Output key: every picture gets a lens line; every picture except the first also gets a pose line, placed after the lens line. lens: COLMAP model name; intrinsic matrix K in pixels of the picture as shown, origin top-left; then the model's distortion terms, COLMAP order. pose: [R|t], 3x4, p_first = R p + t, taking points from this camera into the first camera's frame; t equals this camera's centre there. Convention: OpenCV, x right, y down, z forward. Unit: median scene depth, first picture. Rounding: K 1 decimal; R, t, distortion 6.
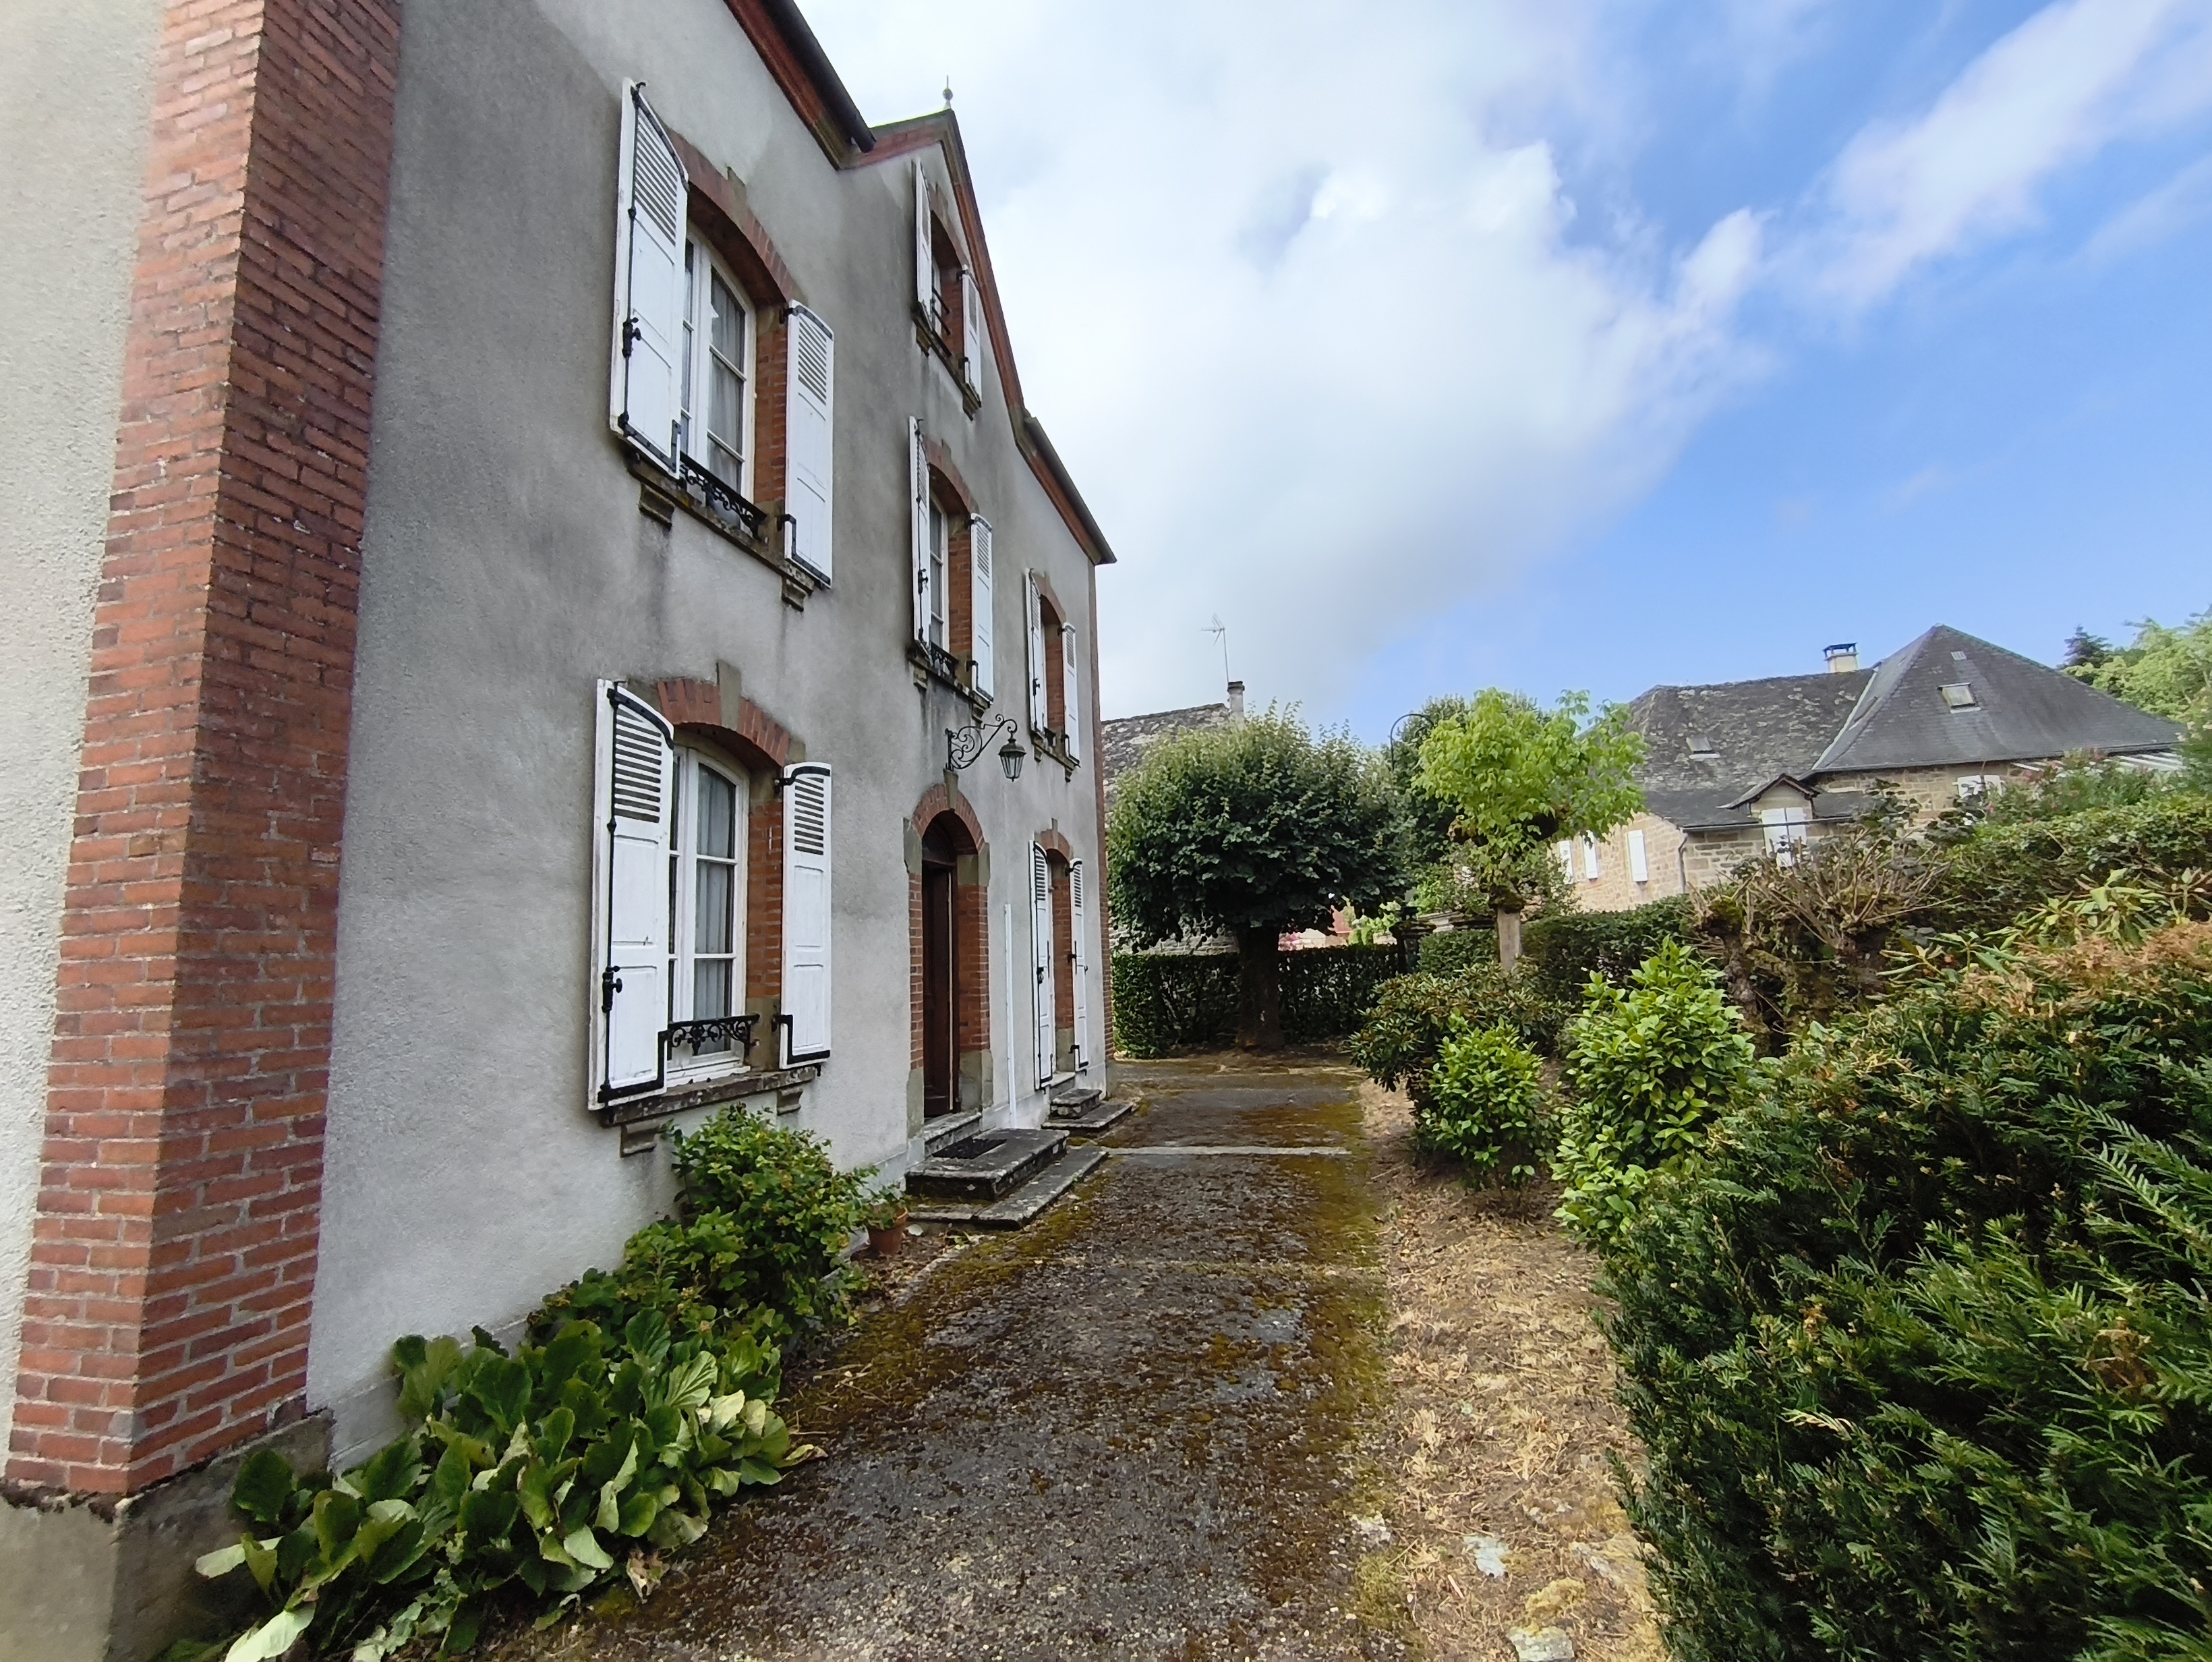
lens RADIAL K [[965.4, 0, 1113.7], [0, 965.4, 833.3], [0, 0, 1]] dist [-0.001960, 0.001091]
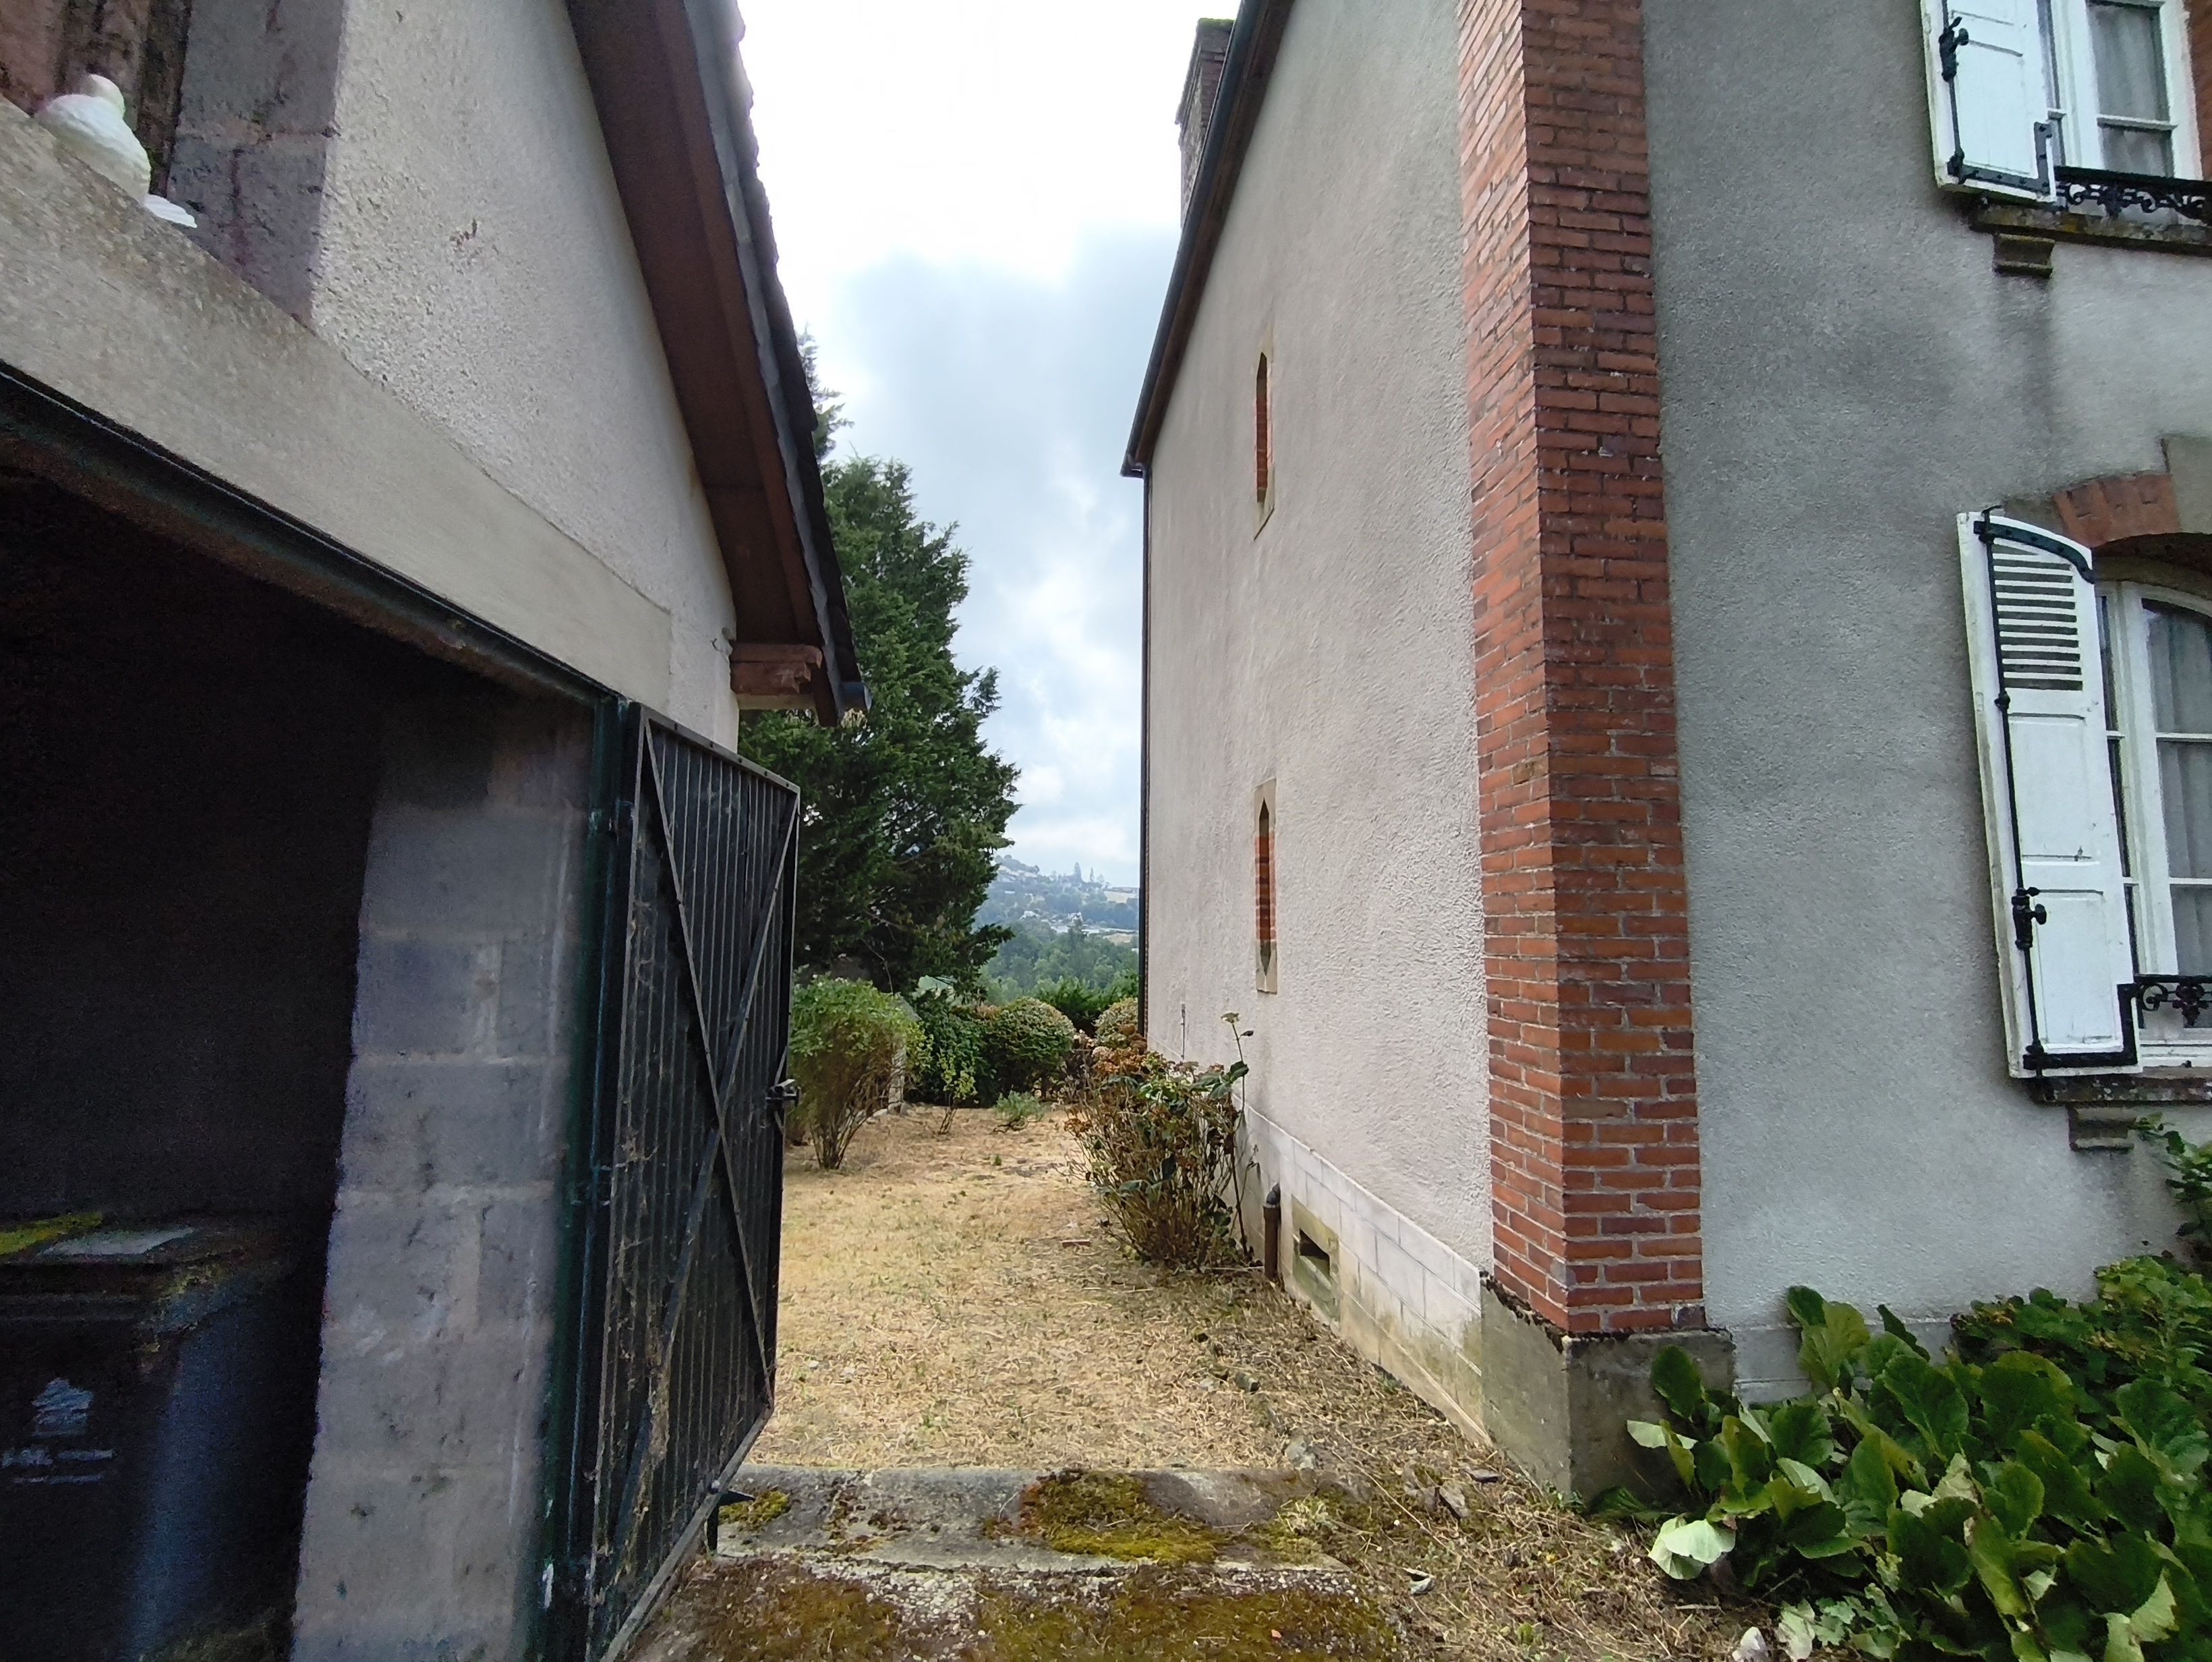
lens RADIAL K [[965.4, 0, 1113.7], [0, 965.4, 833.3], [0, 0, 1]] dist [-0.001960, 0.001091]
pose [[0.343275, -0.052005, -0.937794, -0.085585], [0.102438, 0.994583, -0.017657, 0.049155], [0.933632, -0.090004, 0.346743, 0.125707]]
